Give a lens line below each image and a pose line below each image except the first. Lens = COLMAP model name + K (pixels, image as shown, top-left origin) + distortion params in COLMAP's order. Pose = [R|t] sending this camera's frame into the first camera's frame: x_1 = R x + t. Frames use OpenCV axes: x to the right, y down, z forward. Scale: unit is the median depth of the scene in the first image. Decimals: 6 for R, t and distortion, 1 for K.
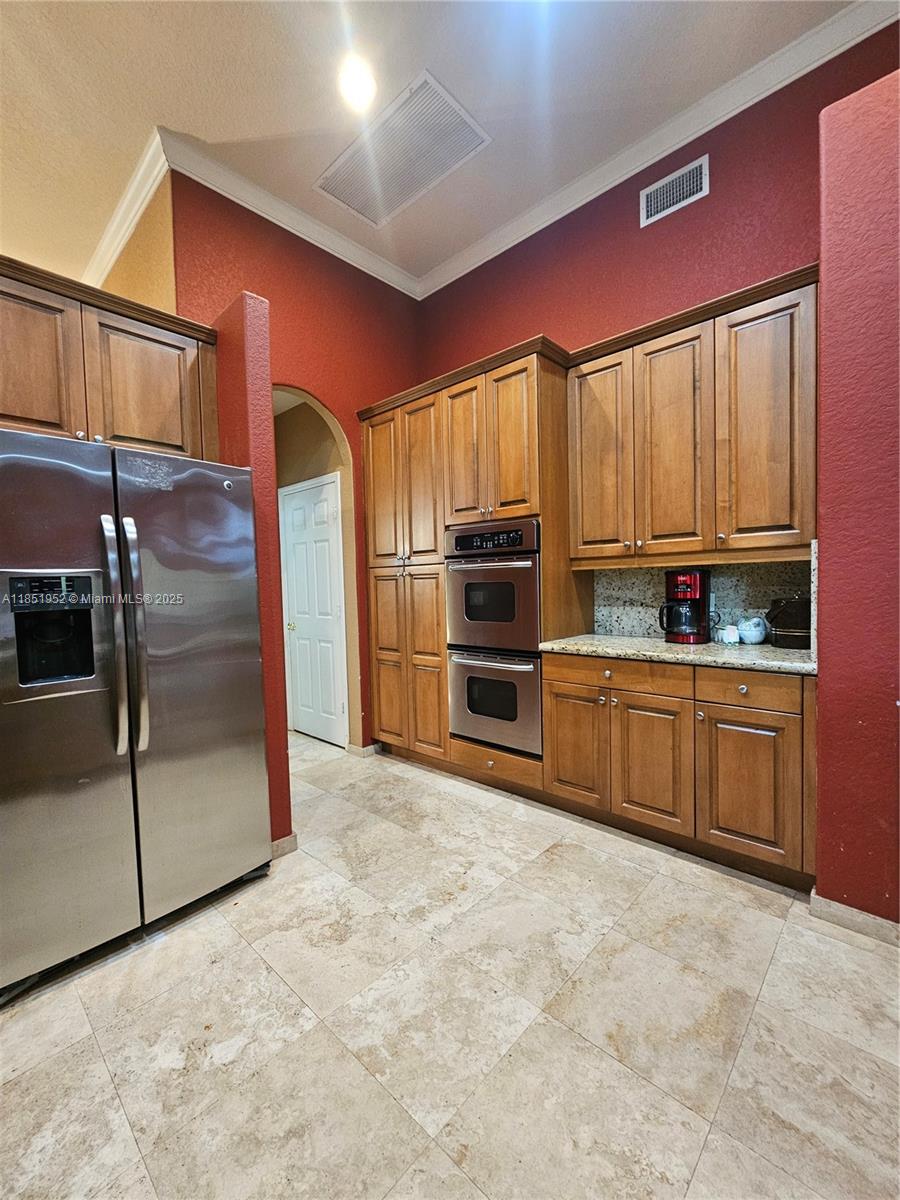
lens RADIAL K [[495.0, 0, 443.9], [0, 495.0, 603.1], [0, 0, 1]] dist [-0.002787, 0.000712]
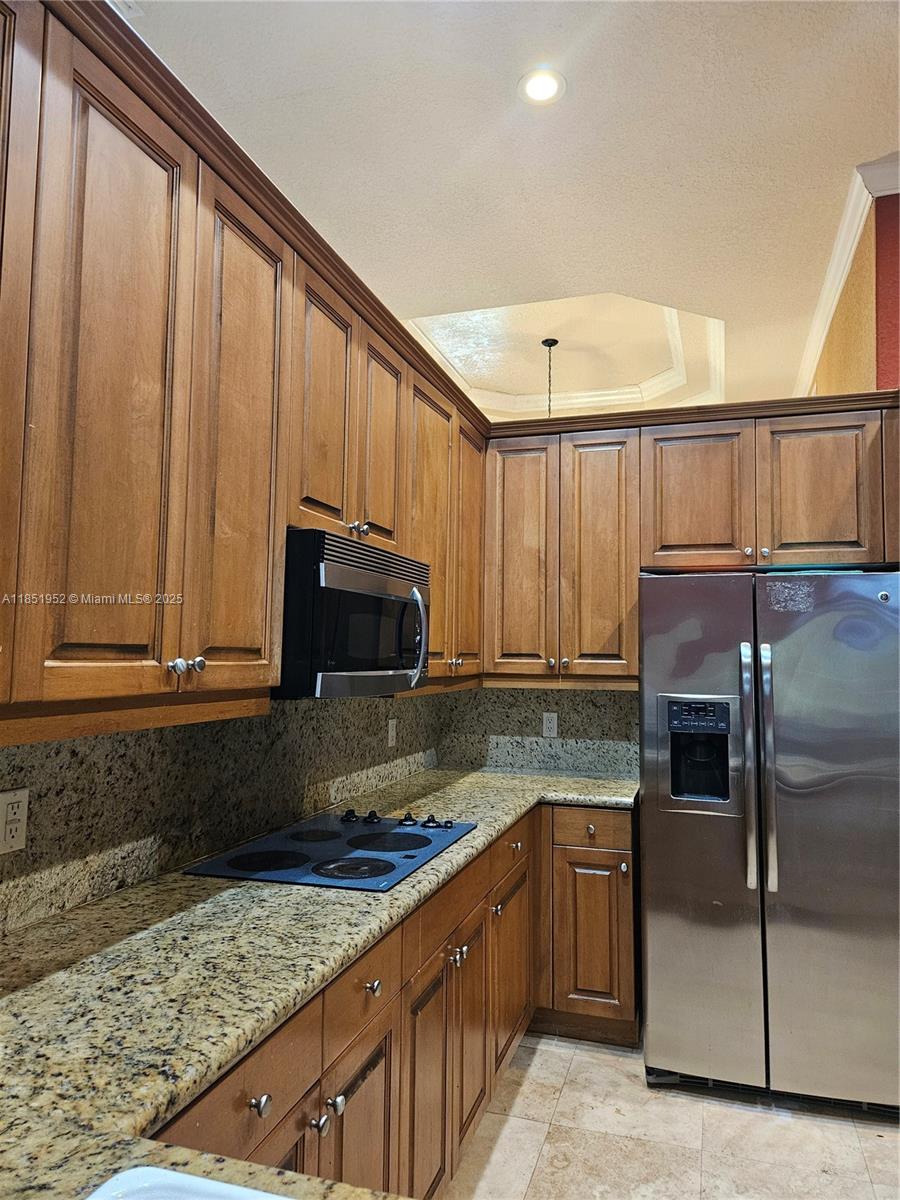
lens RADIAL K [[801.3, 0, 457.1], [0, 801.3, 595.2], [0, 0, 1]] dist [0.039848, -0.018598]
pose [[0.437174, -0.037000, -0.898615, 0.512836], [-0.064269, 0.995314, -0.072248, -0.108334], [0.897078, 0.089338, 0.432748, -0.243112]]
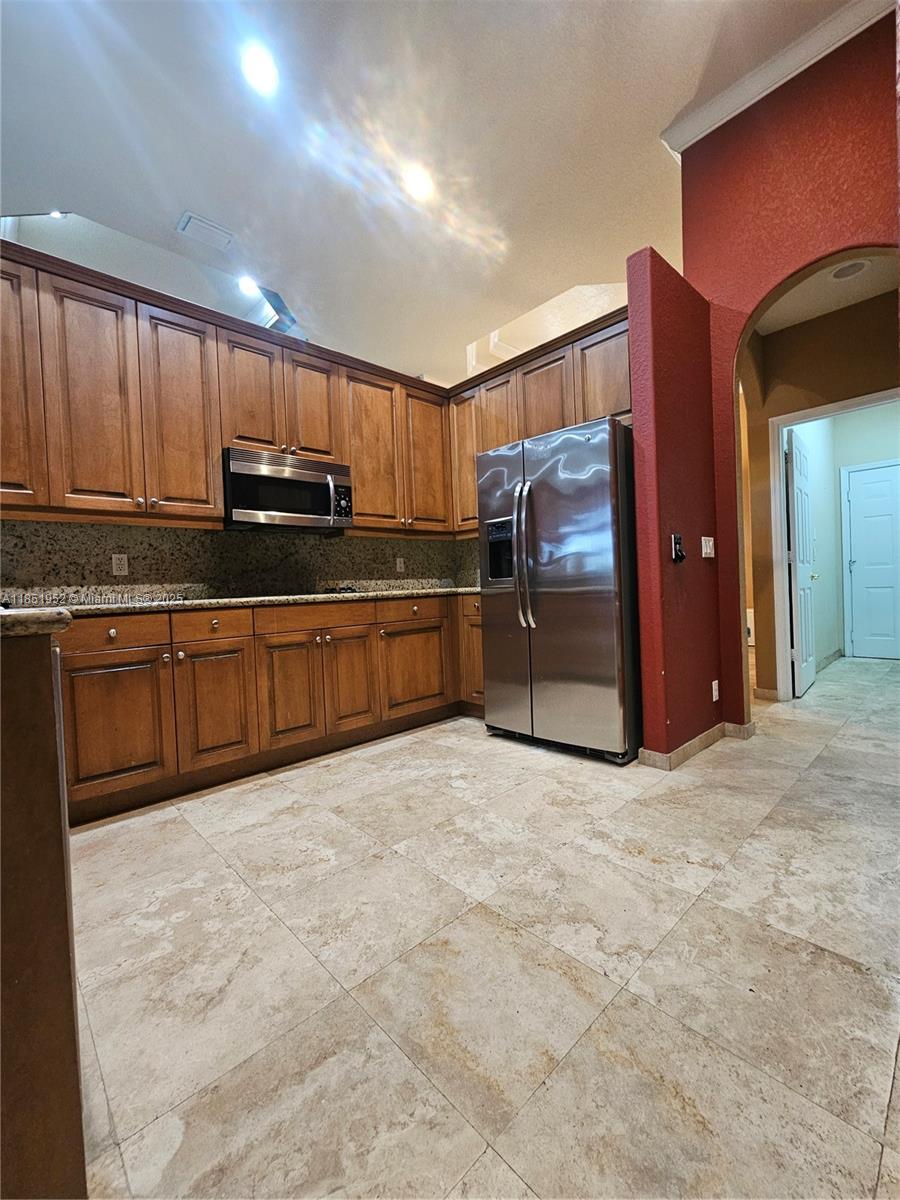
lens RADIAL K [[495.0, 0, 453.7], [0, 495.0, 595.9], [0, 0, 1]] dist [-0.002787, 0.000712]
pose [[-0.057688, 0.044502, -0.997342, 0.962858], [-0.001559, 0.999001, 0.044666, 0.122761], [0.998333, 0.004131, -0.057561, 0.812544]]
